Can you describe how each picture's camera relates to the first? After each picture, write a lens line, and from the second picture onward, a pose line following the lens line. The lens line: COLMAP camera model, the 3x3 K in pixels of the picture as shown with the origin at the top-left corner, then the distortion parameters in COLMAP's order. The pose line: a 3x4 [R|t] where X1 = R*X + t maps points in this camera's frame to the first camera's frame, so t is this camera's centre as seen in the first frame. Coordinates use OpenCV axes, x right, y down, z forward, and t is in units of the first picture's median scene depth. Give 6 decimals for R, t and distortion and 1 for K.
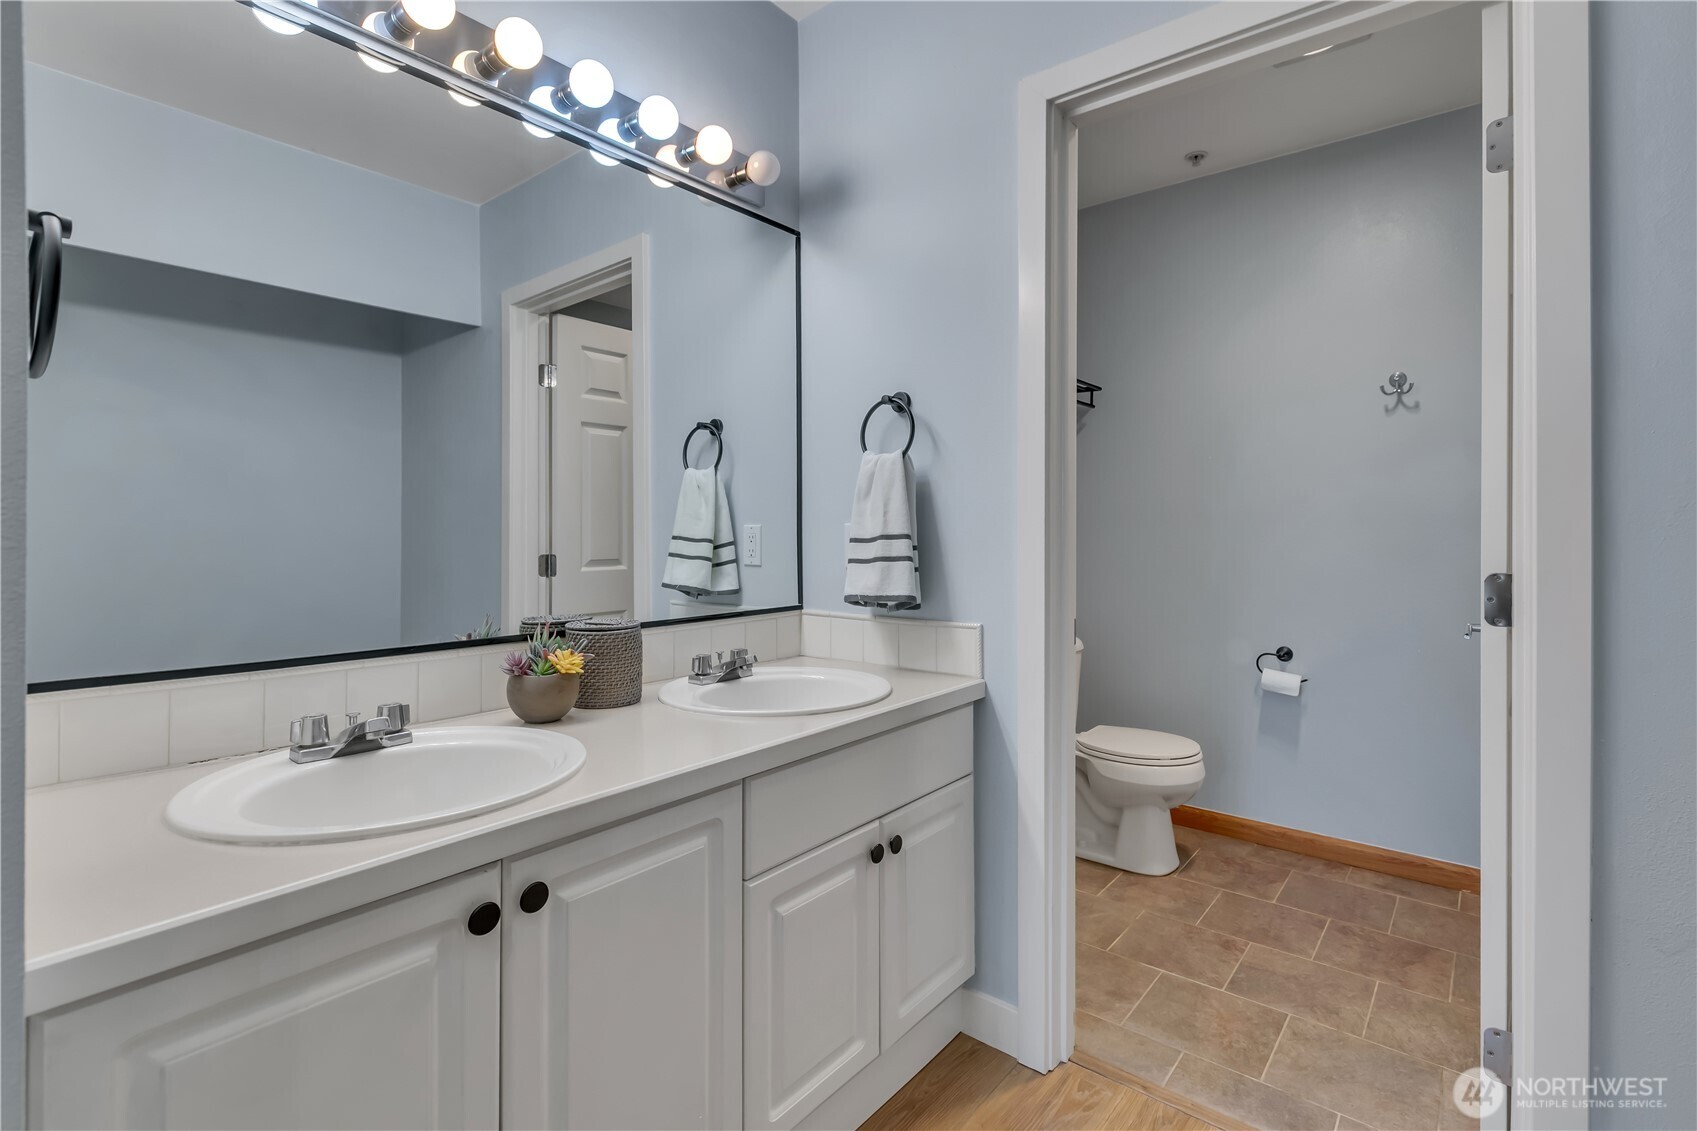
lens RADIAL K [[785.4, 0, 852.9], [0, 785.4, 538.8], [0, 0, 1]] dist [-0.003718, -0.000684]
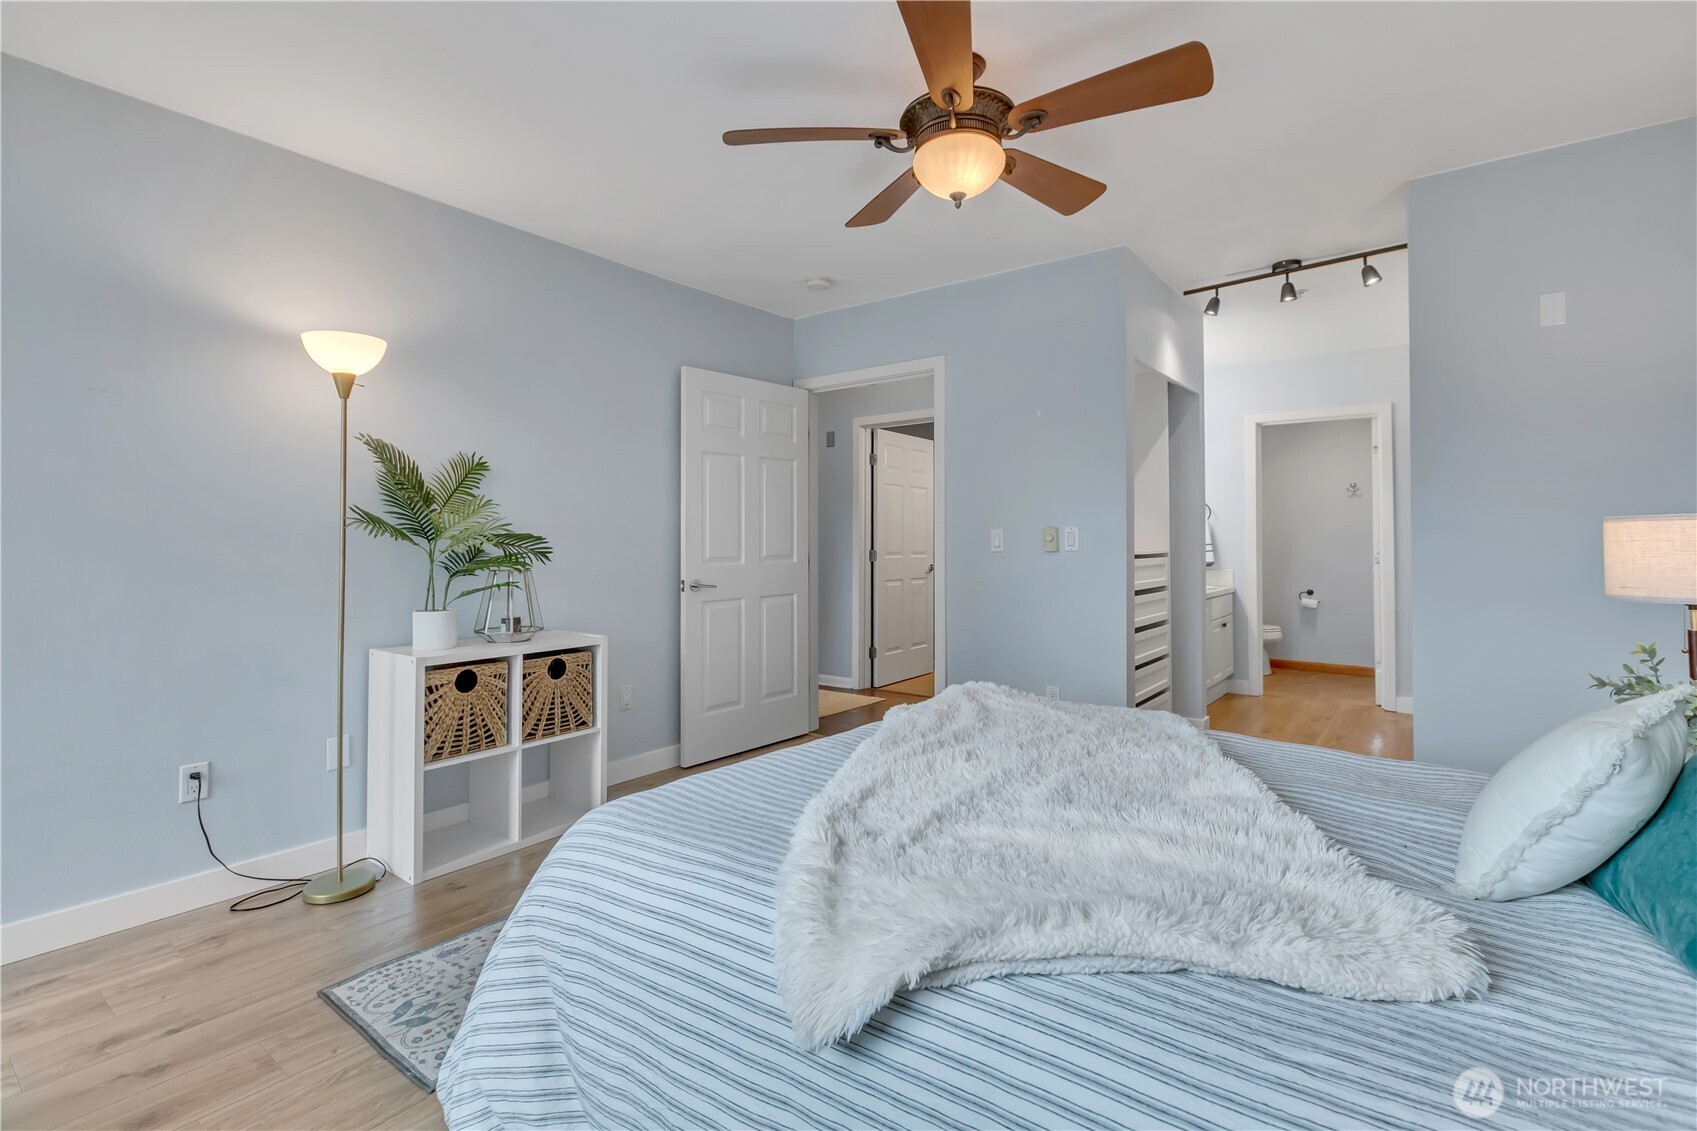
lens RADIAL K [[791.1, 0, 858.9], [0, 791.1, 554.2], [0, 0, 1]] dist [0.000829, -0.000485]
pose [[0.998951, -0.015536, 0.043072, -1.565235], [0.015871, 0.999846, -0.007437, 0.040252], [-0.042950, 0.008113, 0.999044, -2.291746]]
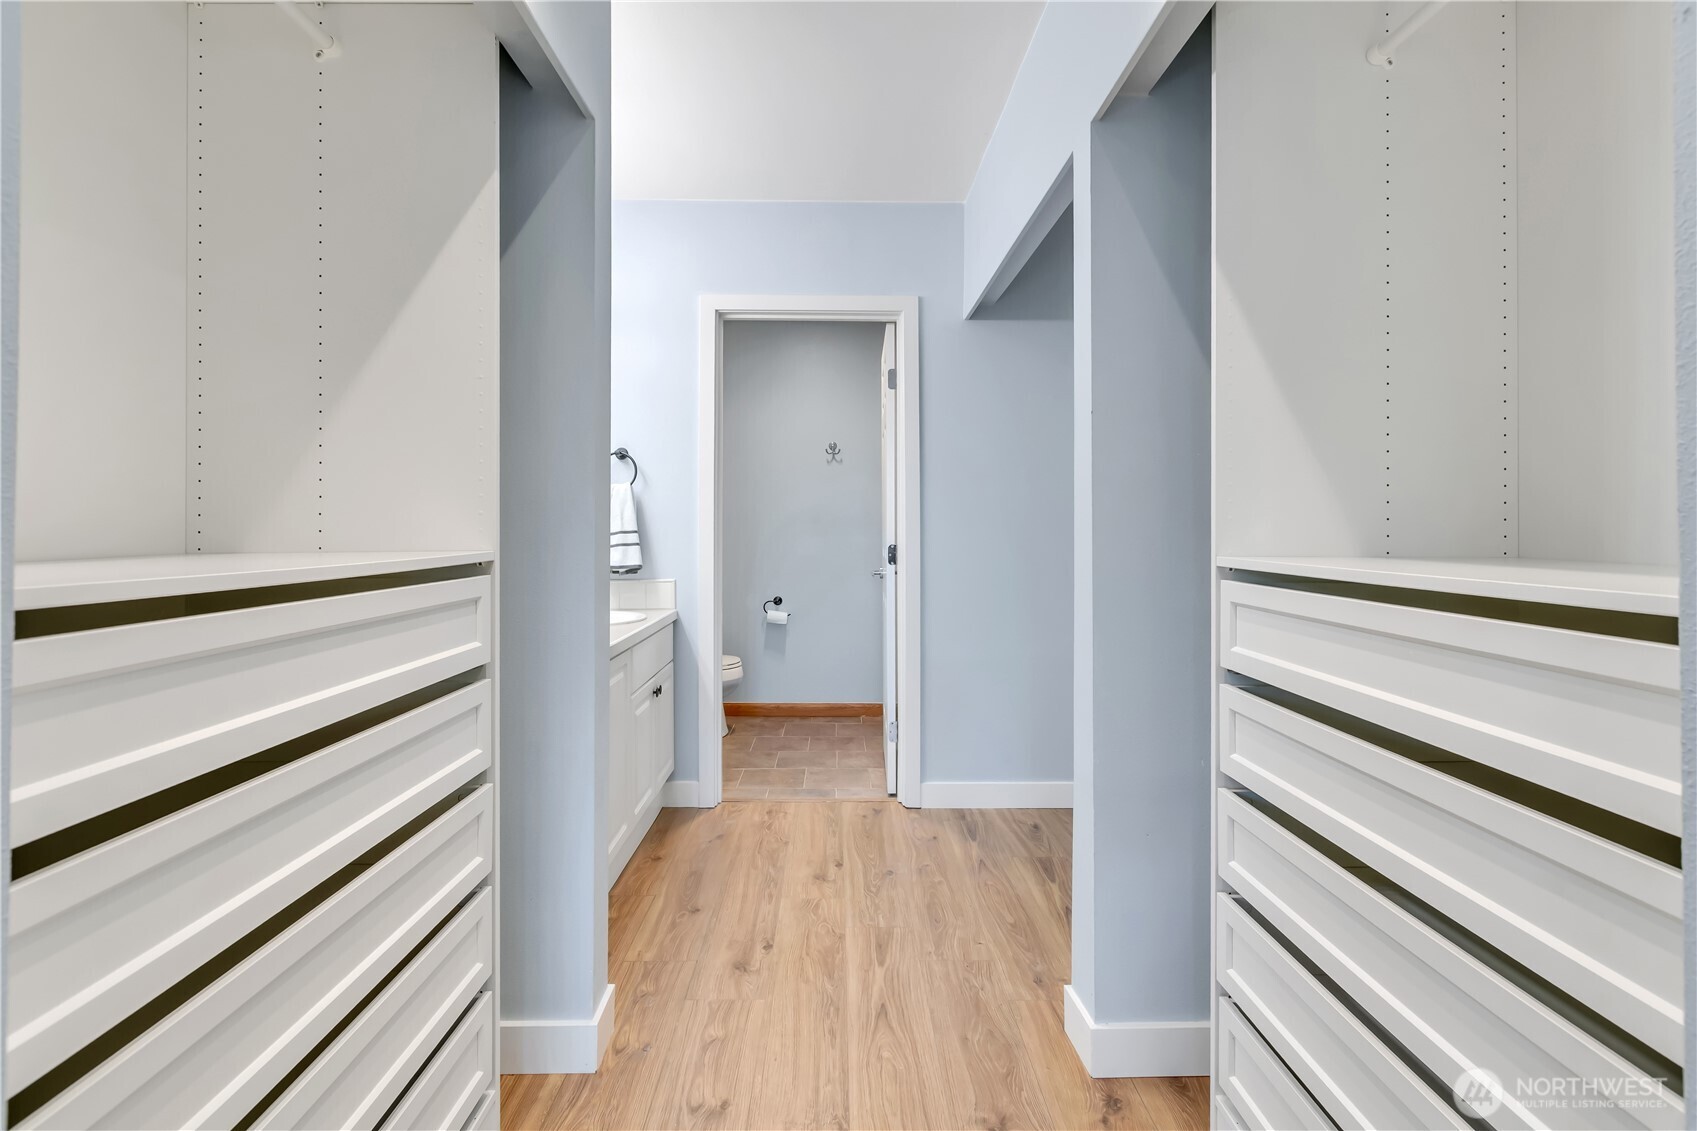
lens RADIAL K [[791.1, 0, 858.9], [0, 791.1, 554.2], [0, 0, 1]] dist [0.000829, -0.000485]
pose [[0.757656, -0.021372, 0.652304, -0.704161], [0.005373, 0.999634, 0.026510, 0.003092], [-0.652632, -0.016580, 0.757494, -0.668014]]
